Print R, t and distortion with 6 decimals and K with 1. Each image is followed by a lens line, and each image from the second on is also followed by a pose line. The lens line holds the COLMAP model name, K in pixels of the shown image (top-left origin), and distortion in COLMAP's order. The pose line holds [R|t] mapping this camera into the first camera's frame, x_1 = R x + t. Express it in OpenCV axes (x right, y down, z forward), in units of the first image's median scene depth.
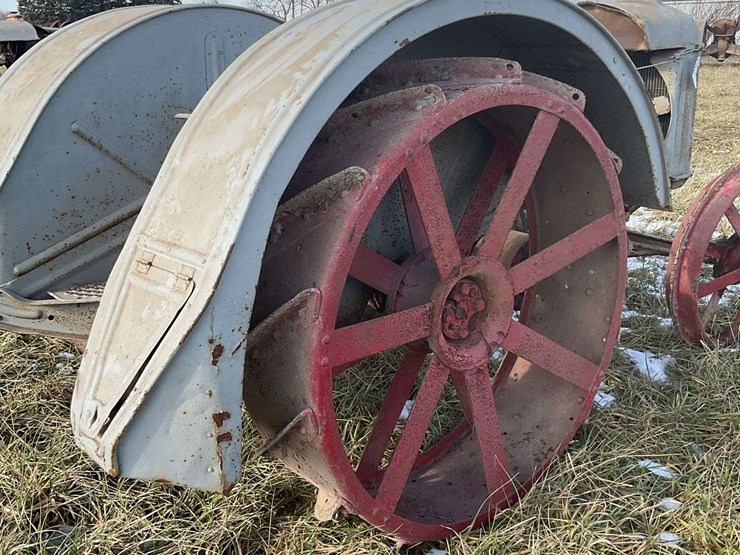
lens RADIAL K [[808.1, 0, 370.0], [0, 808.1, 277.5], [0, 0, 1]] dist [0.126502, -0.268134]
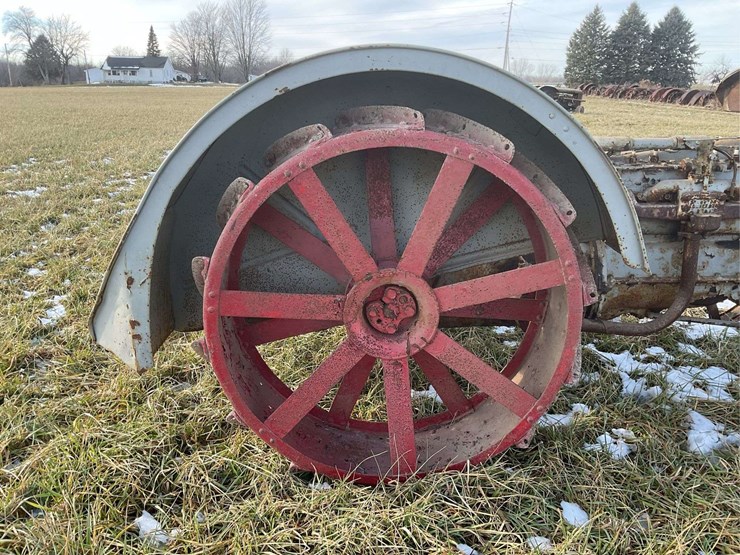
lens RADIAL K [[606.9, 0, 370.0], [0, 606.9, 277.5], [0, 0, 1]] dist [0.062638, -0.115034]
pose [[0.767856, 0.211970, -0.604538, 0.731951], [-0.206974, 0.975149, 0.079029, -0.087261], [0.606266, 0.064440, 0.792647, 0.281697]]
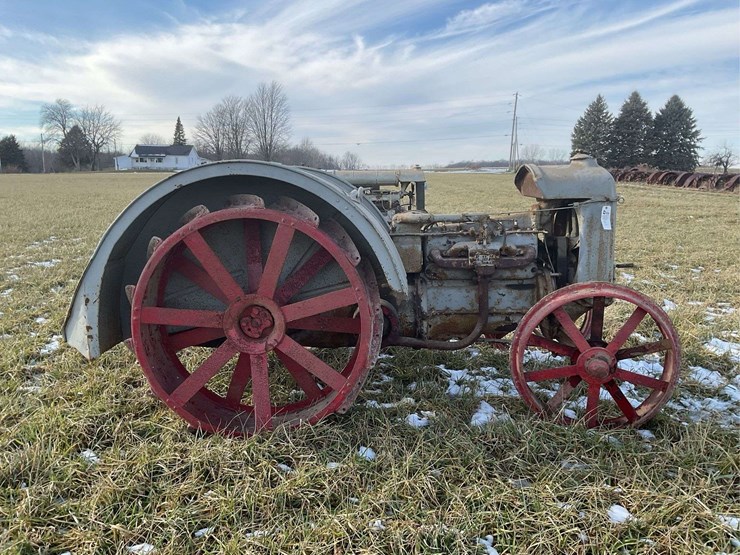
lens RADIAL K [[605.9, 0, 370.0], [0, 605.9, 277.5], [0, 0, 1]] dist [0.118042, -0.254567]
pose [[0.748734, 0.130682, -0.649861, 1.418283], [-0.207310, 0.977360, -0.042311, -0.067650], [0.629619, 0.166402, 0.758874, 0.070891]]
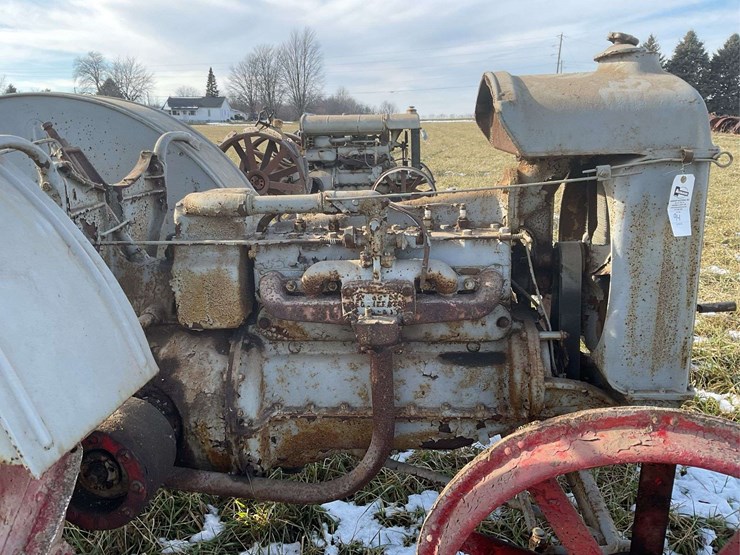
lens RADIAL K [[606.9, 0, 370.0], [0, 606.9, 277.5], [0, 0, 1]] dist [0.062638, -0.115034]
pose [[0.705868, 0.183209, -0.684240, 0.978213], [-0.208394, 0.976934, 0.046598, -0.341007], [0.676995, 0.109699, 0.727767, 1.123882]]
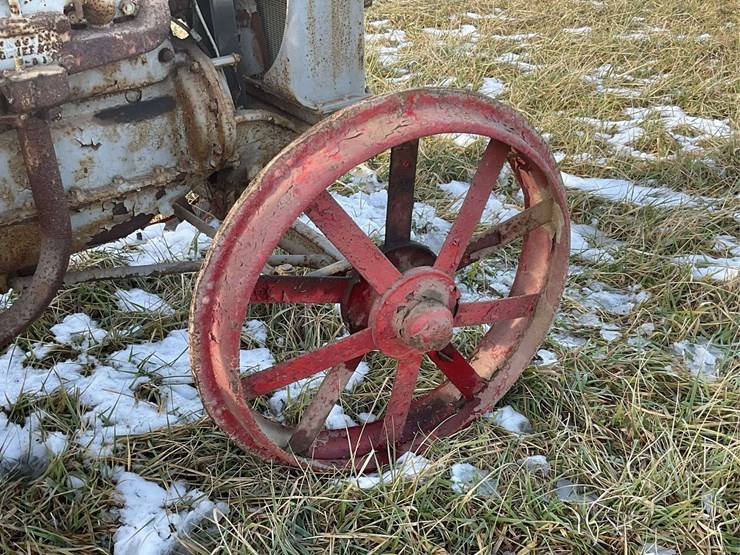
lens RADIAL K [[886.3, 0, 358.5], [0, 886.3, 278.1], [0, 0, 1]] dist [0.148254, -0.340650]
pose [[0.997866, 0.047789, -0.044504, 0.811381], [-0.037693, 0.978022, 0.205068, -0.251873], [0.053326, -0.202953, 0.977735, 0.874168]]
